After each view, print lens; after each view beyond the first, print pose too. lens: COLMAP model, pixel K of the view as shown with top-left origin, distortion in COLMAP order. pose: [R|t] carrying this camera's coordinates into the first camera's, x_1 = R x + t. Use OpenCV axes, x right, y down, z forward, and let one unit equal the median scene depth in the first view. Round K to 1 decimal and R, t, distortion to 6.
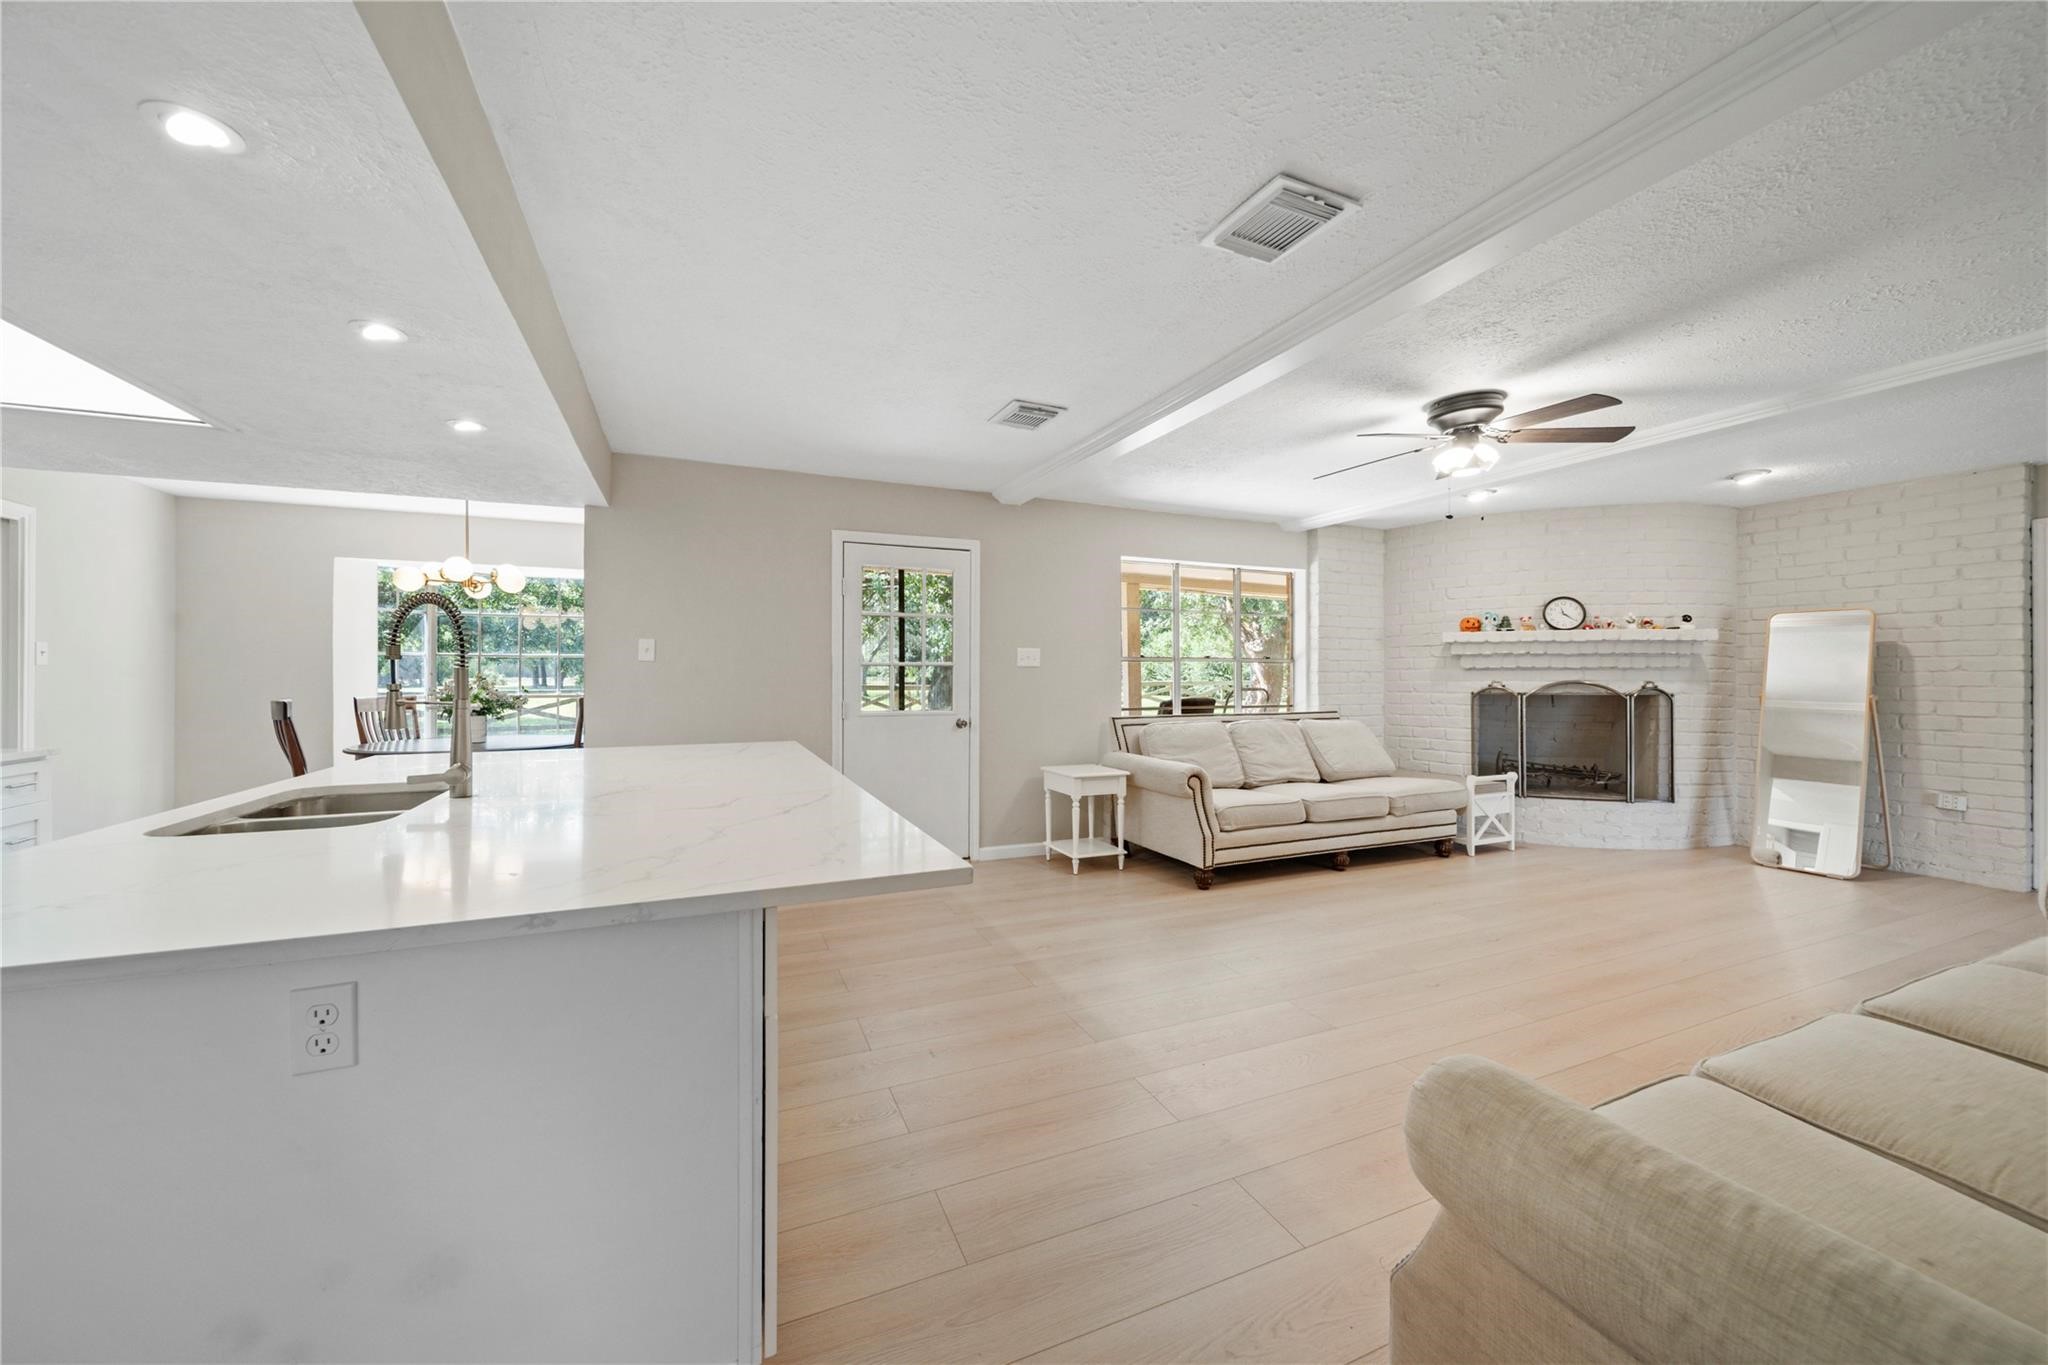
lens RADIAL K [[733.7, 0, 1022.0], [0, 733.7, 676.9], [0, 0, 1]] dist [-0.000705, -0.000020]
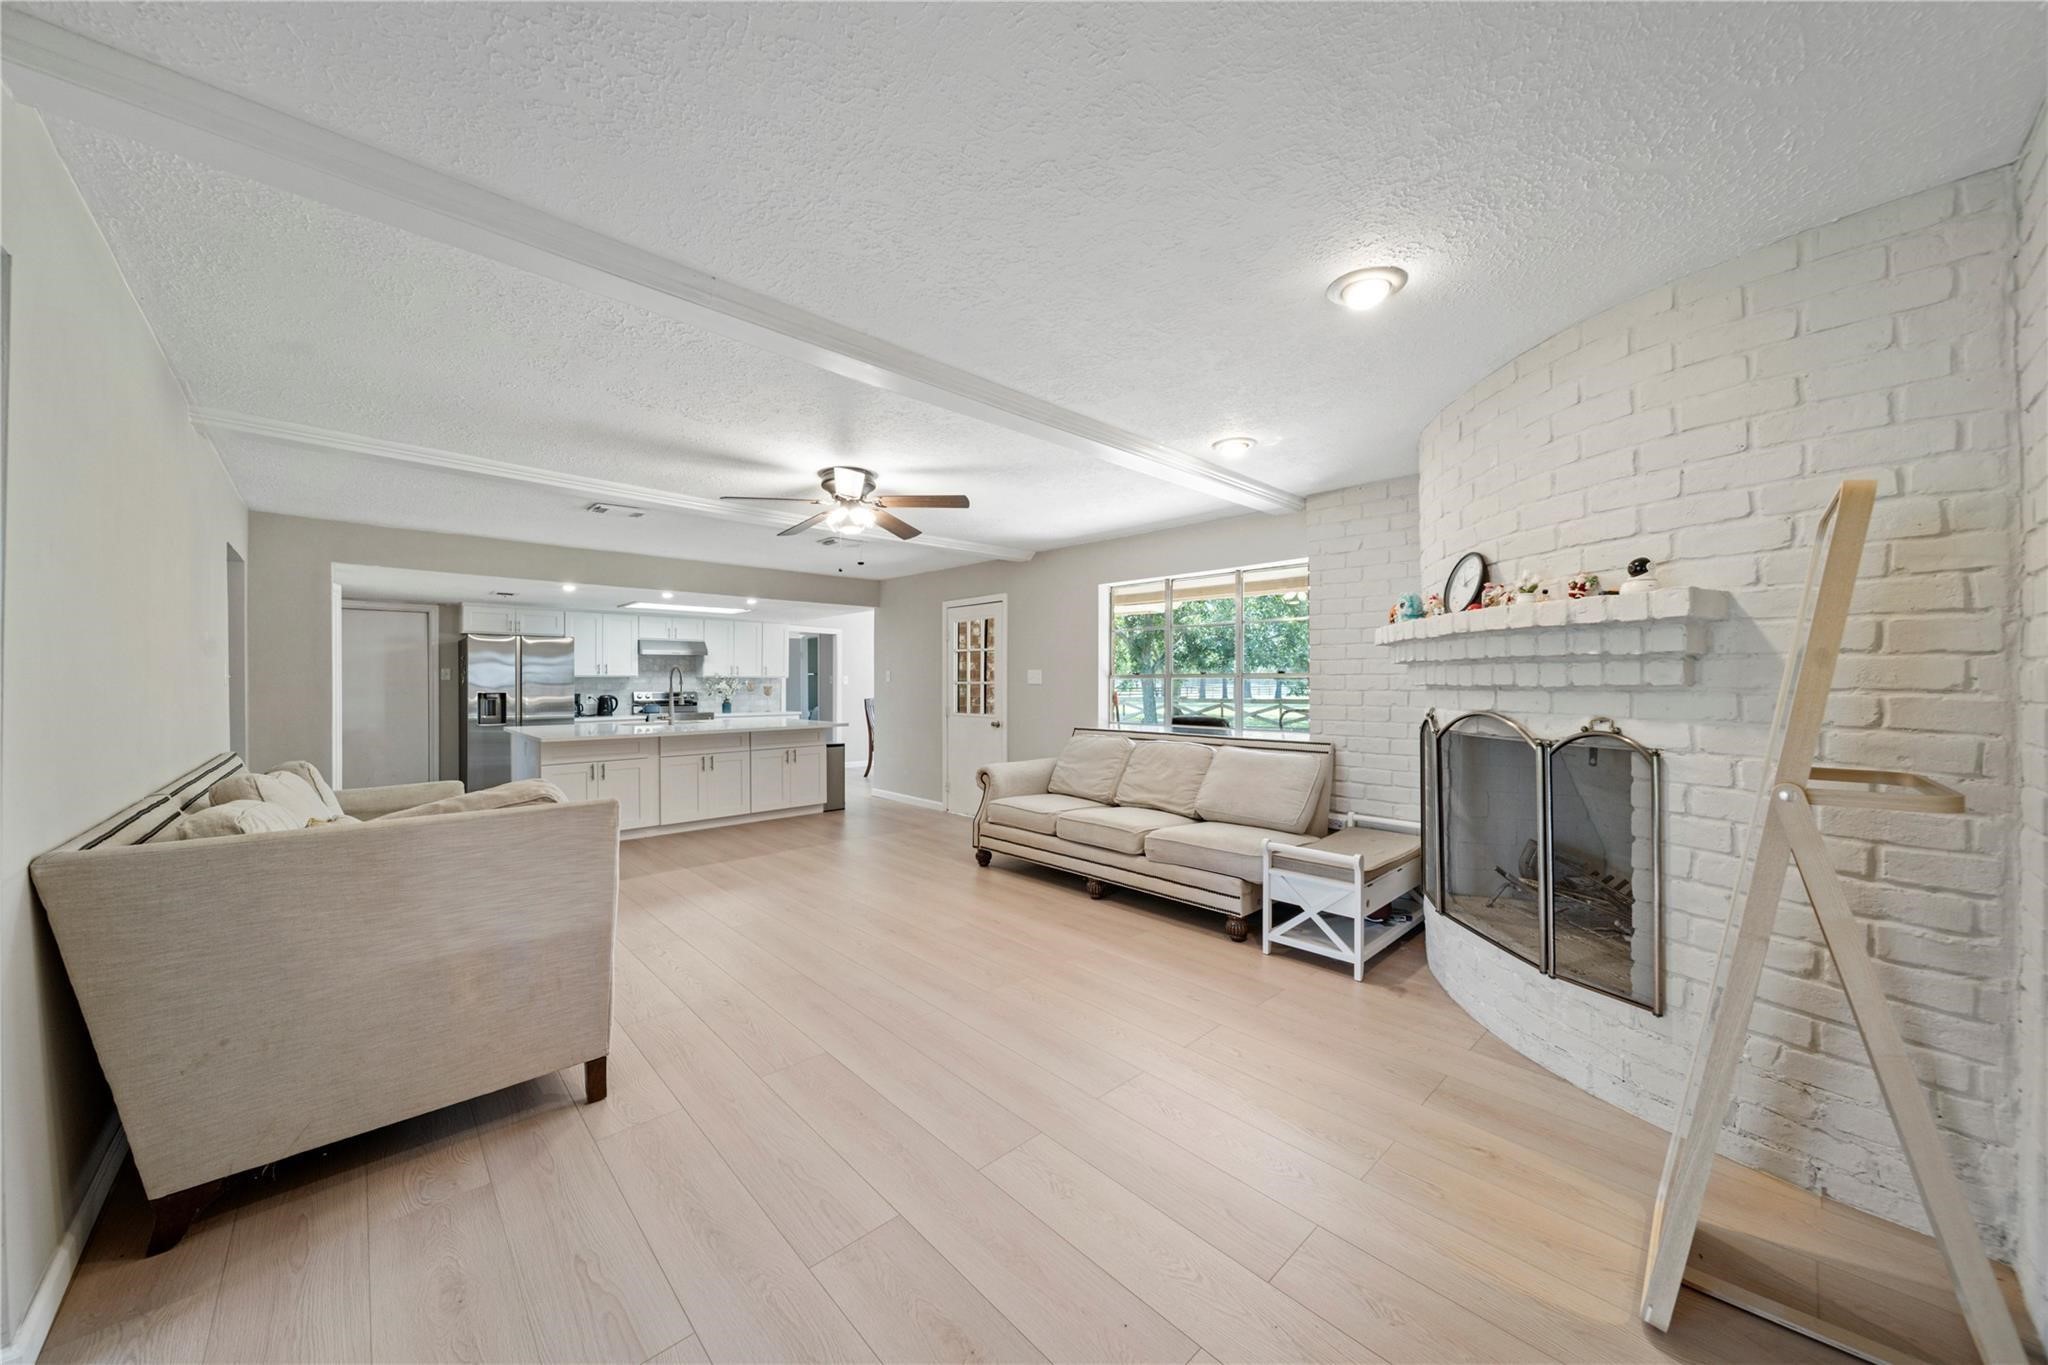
lens RADIAL K [[712.9, 0, 1018.2], [0, 712.9, 691.4], [0, 0, 1]] dist [-0.000320, -0.000004]
pose [[0.346097, 0.009602, -0.938150, 1.146823], [-0.003966, 0.999954, 0.008771, -0.012001], [0.938190, 0.000685, 0.346119, 0.528668]]
